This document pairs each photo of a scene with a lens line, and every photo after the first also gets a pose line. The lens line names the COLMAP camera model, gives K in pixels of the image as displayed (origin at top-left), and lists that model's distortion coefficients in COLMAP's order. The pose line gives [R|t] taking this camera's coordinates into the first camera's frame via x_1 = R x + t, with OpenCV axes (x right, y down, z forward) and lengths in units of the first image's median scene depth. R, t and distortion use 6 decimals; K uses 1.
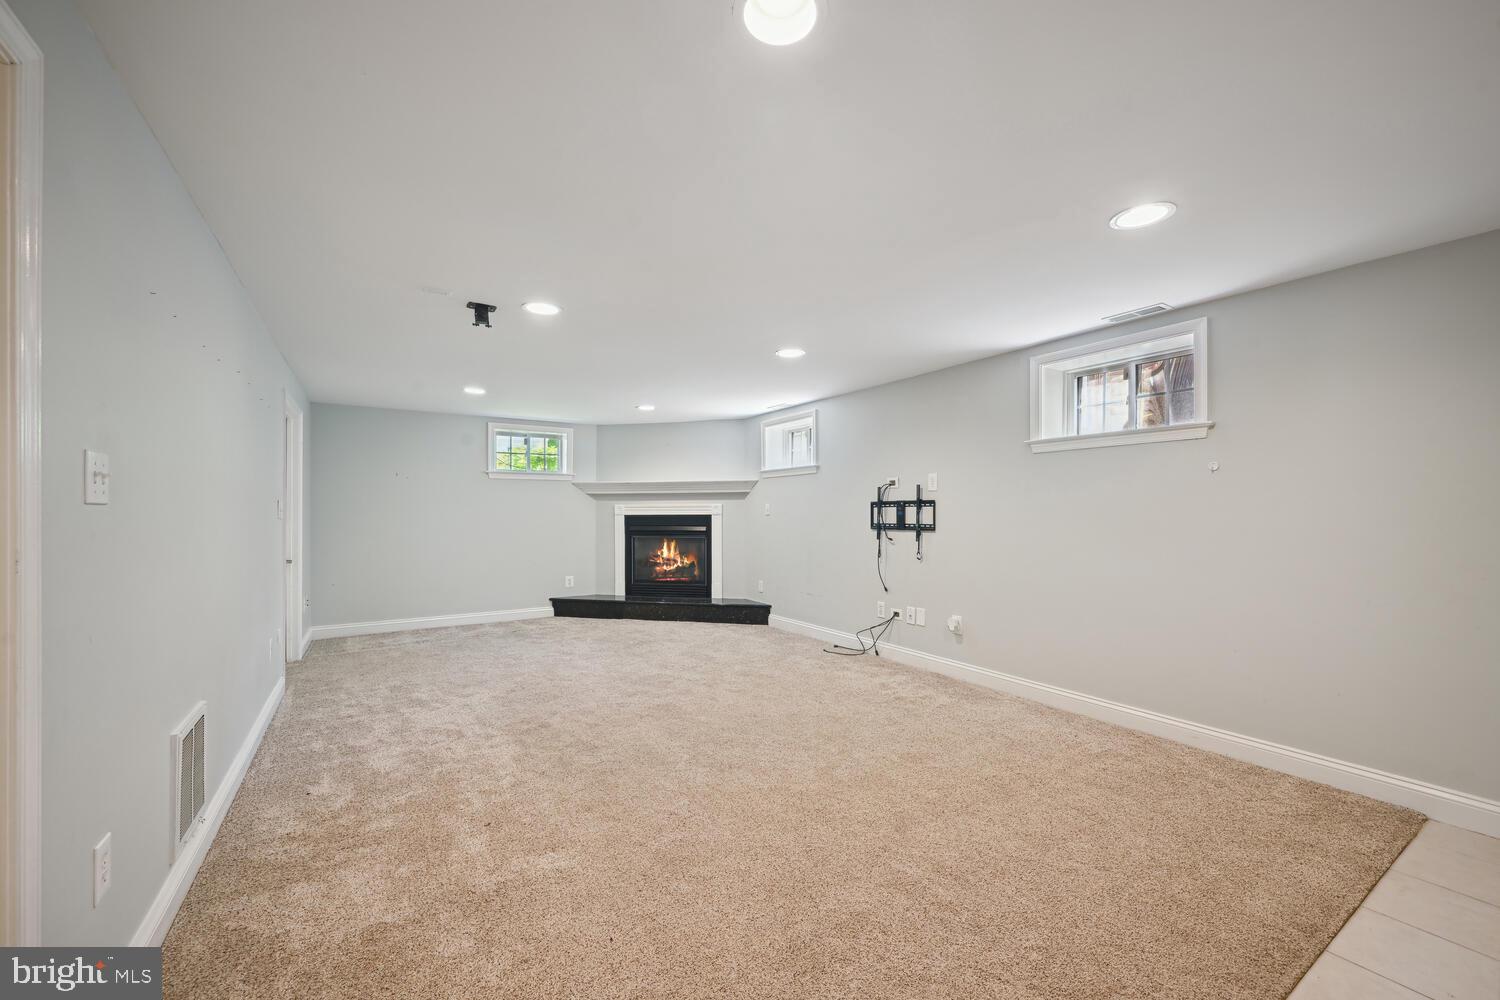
lens RADIAL K [[591.5, 0, 750.0], [0, 591.5, 500.0], [0, 0, 1]] dist [-0.000638, -0.000024]
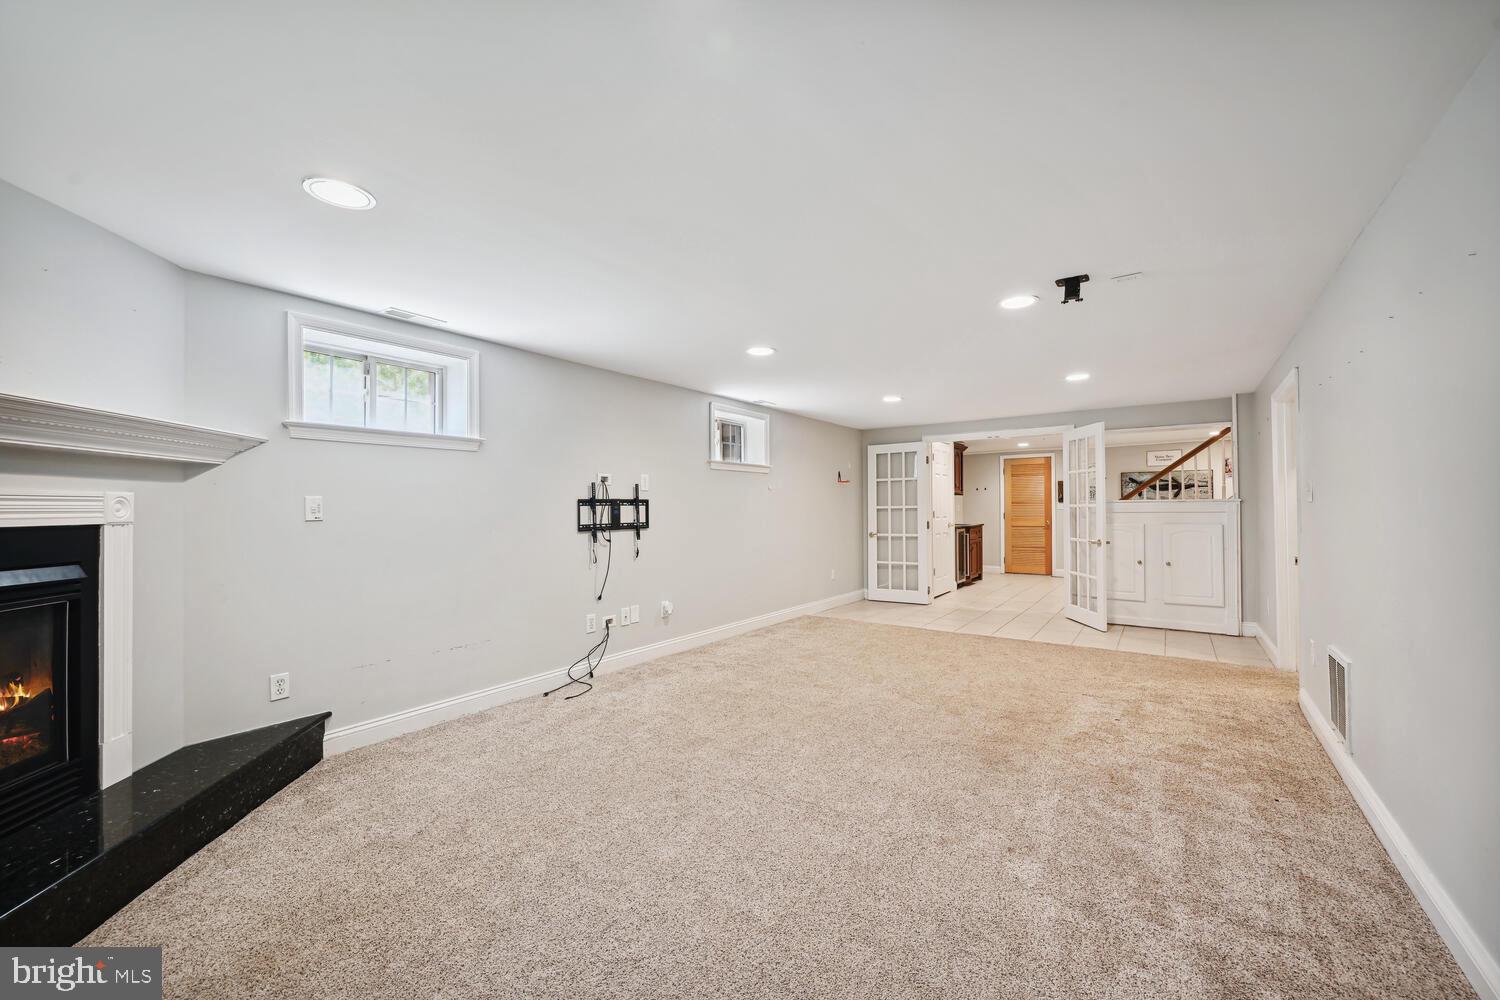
lens RADIAL K [[618.0, 0, 750.0], [0, 618.0, 500.0], [0, 0, 1]] dist [0.000729, 0.000063]
pose [[-0.388991, 0.019989, 0.921025, -0.711453], [-0.006273, 0.999684, -0.024346, 0.024439], [-0.921220, -0.015248, -0.388743, 1.141269]]
